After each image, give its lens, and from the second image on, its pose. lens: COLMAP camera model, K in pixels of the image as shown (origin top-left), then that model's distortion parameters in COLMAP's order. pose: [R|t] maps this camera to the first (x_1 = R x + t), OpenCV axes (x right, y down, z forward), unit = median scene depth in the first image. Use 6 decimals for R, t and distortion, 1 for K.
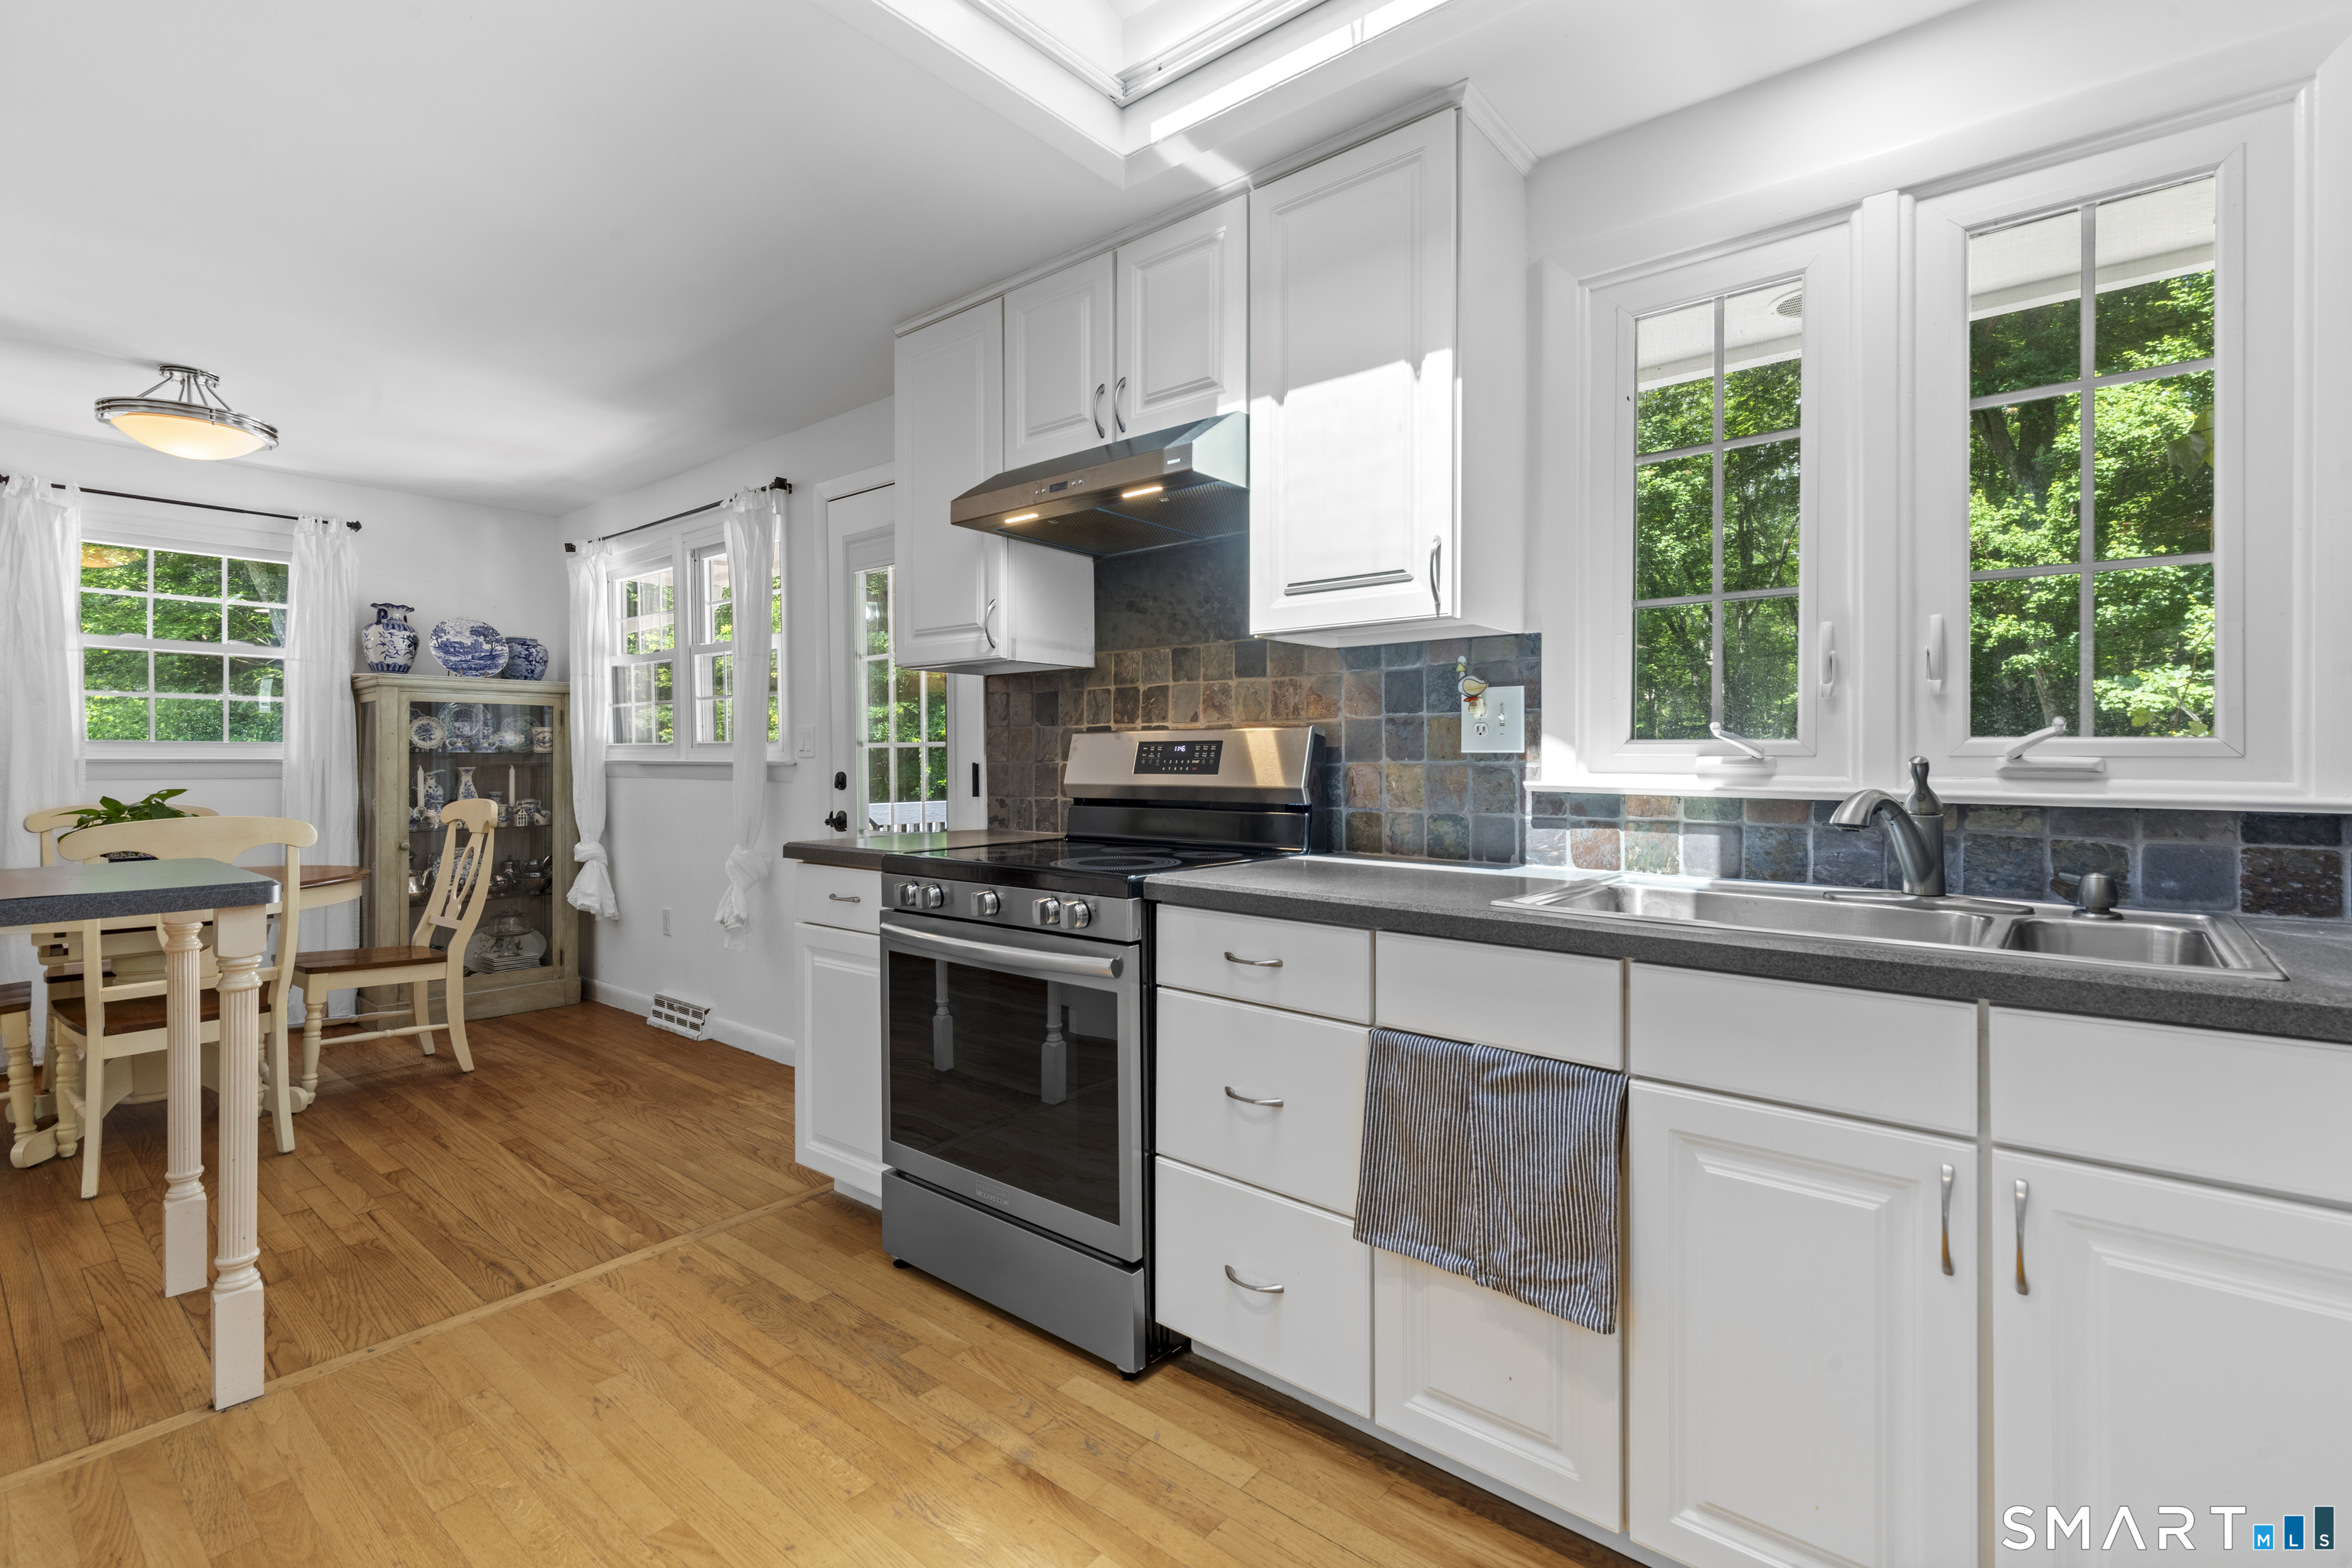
lens RADIAL K [[1073.7, 0, 1180.5], [0, 1073.7, 760.5], [0, 0, 1]] dist [0.008227, 0.000102]
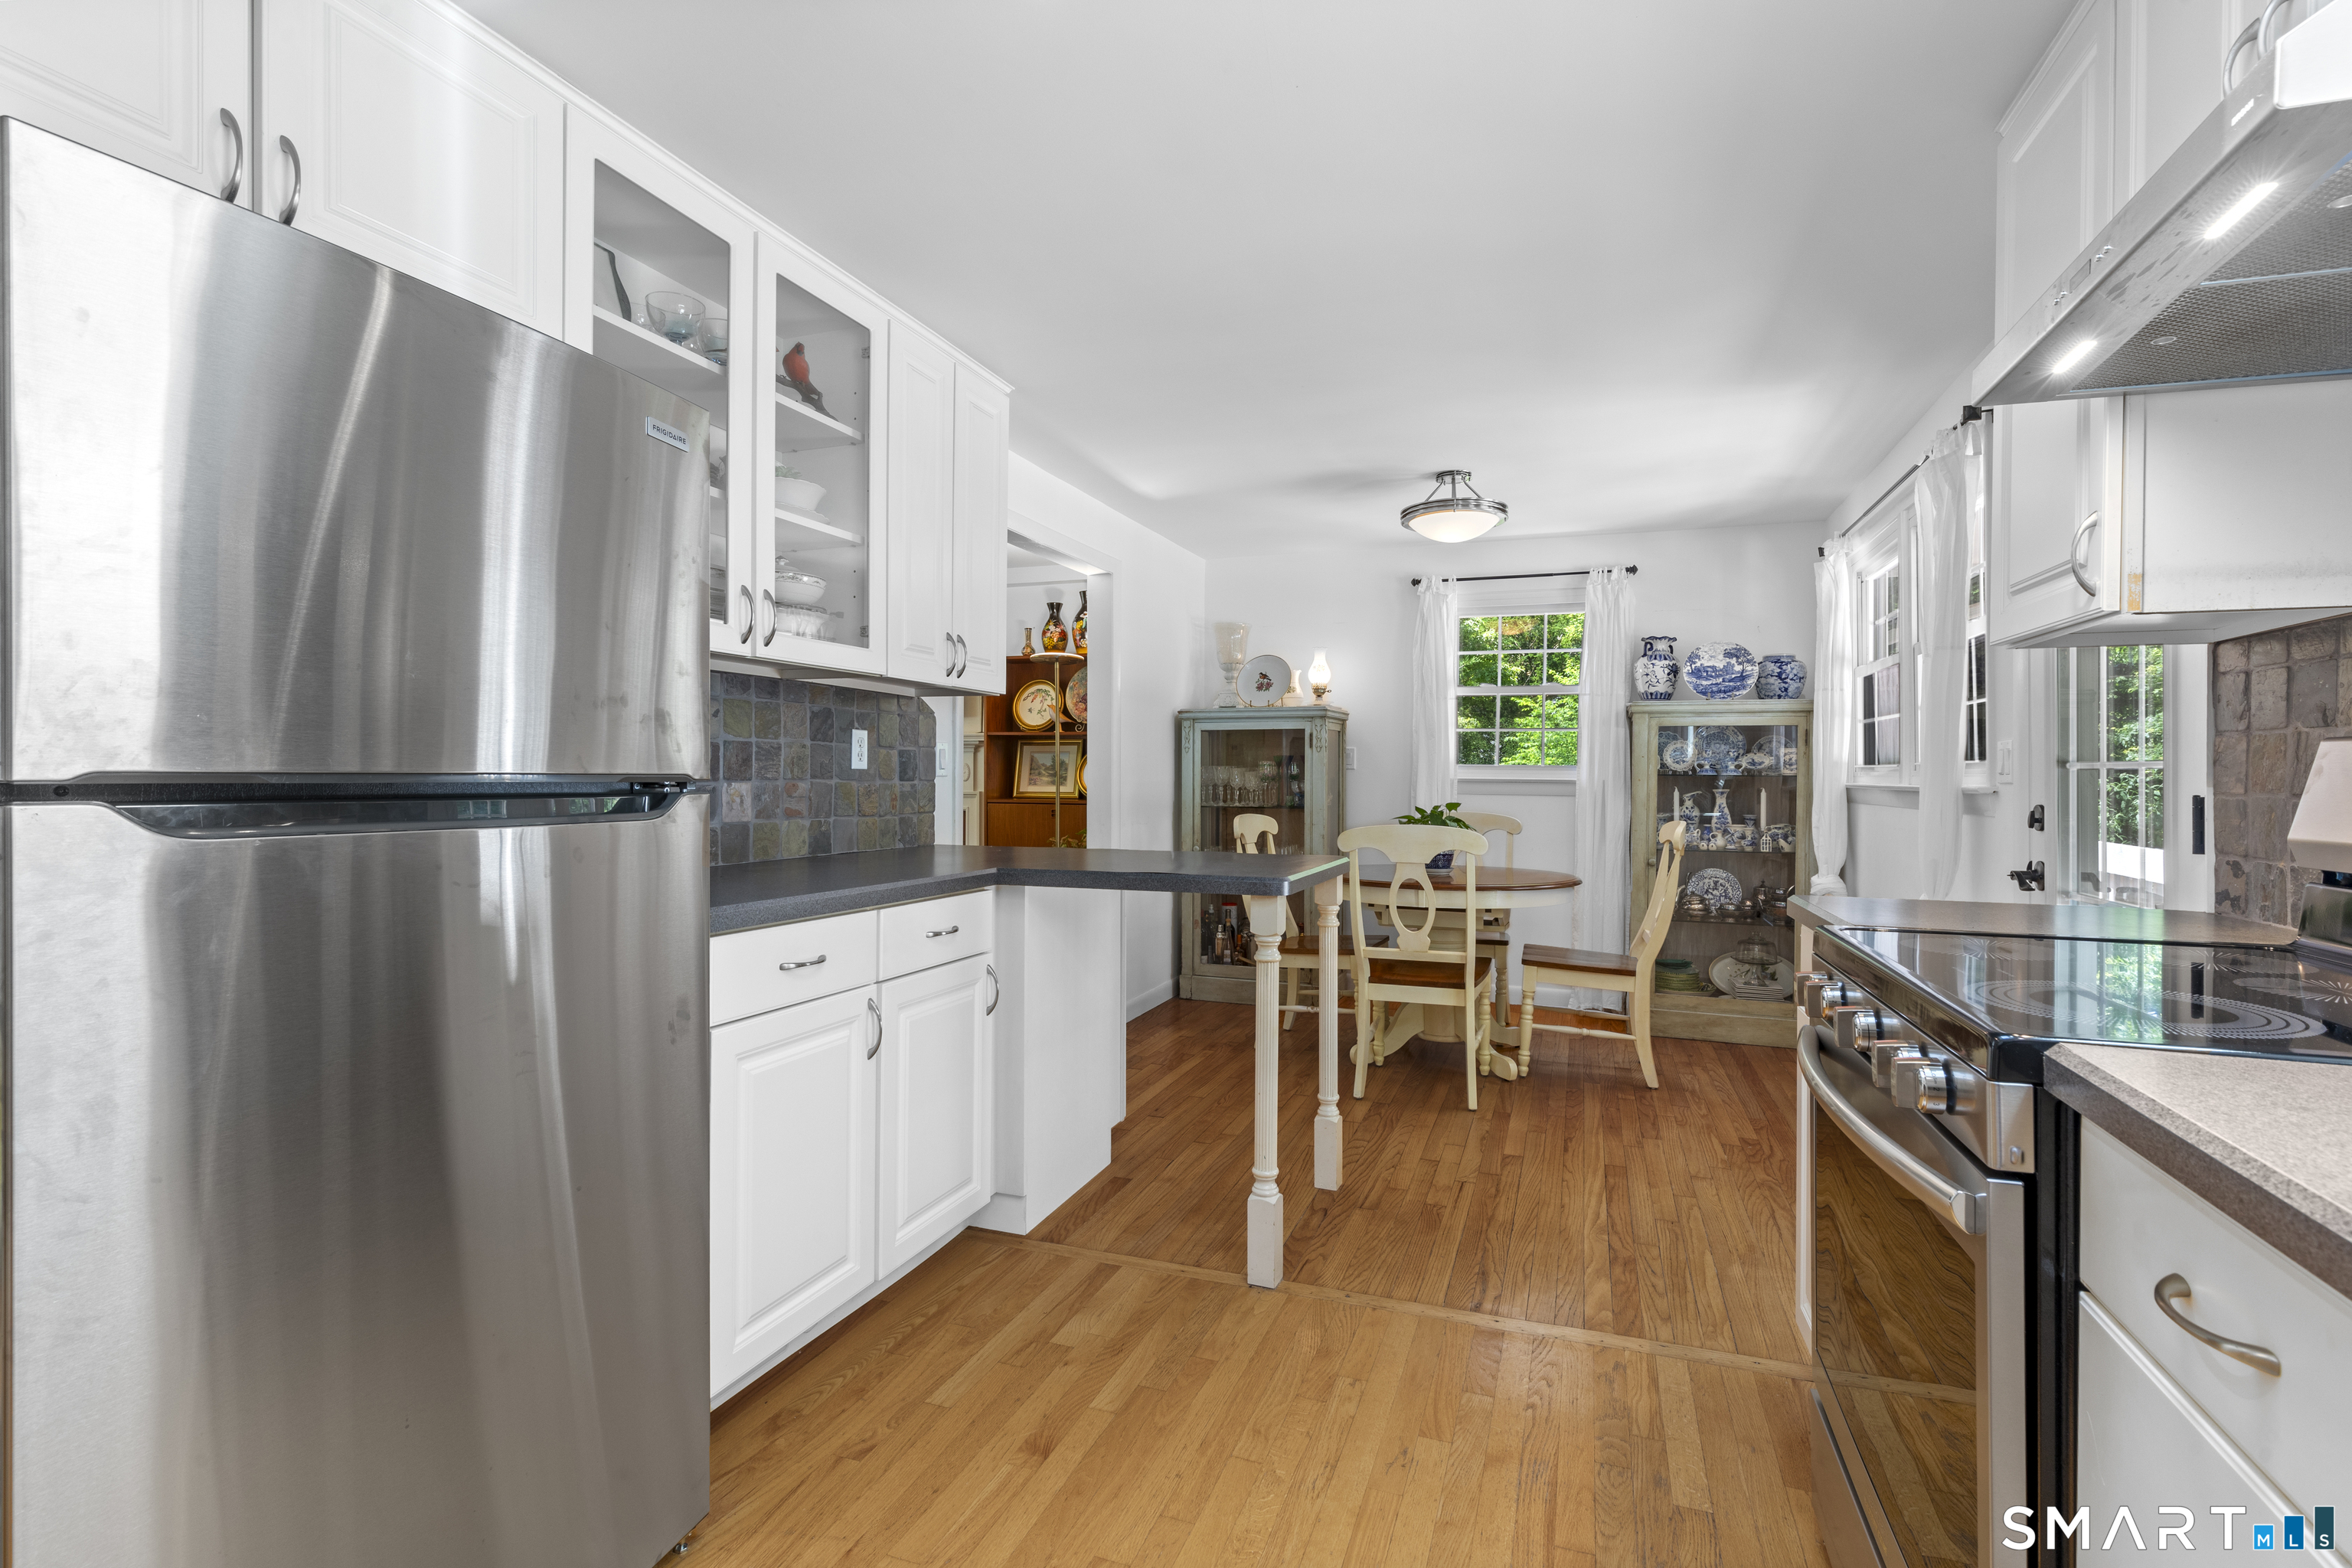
lens RADIAL K [[1073.7, 0, 1199.5], [0, 1073.7, 782.3], [0, 0, 1]] dist [0.008227, 0.000102]
pose [[0.348952, 0.010053, -0.937087, 0.167810], [-0.010306, 0.999923, 0.006889, -0.003476], [0.937084, 0.007253, 0.349029, 0.290046]]
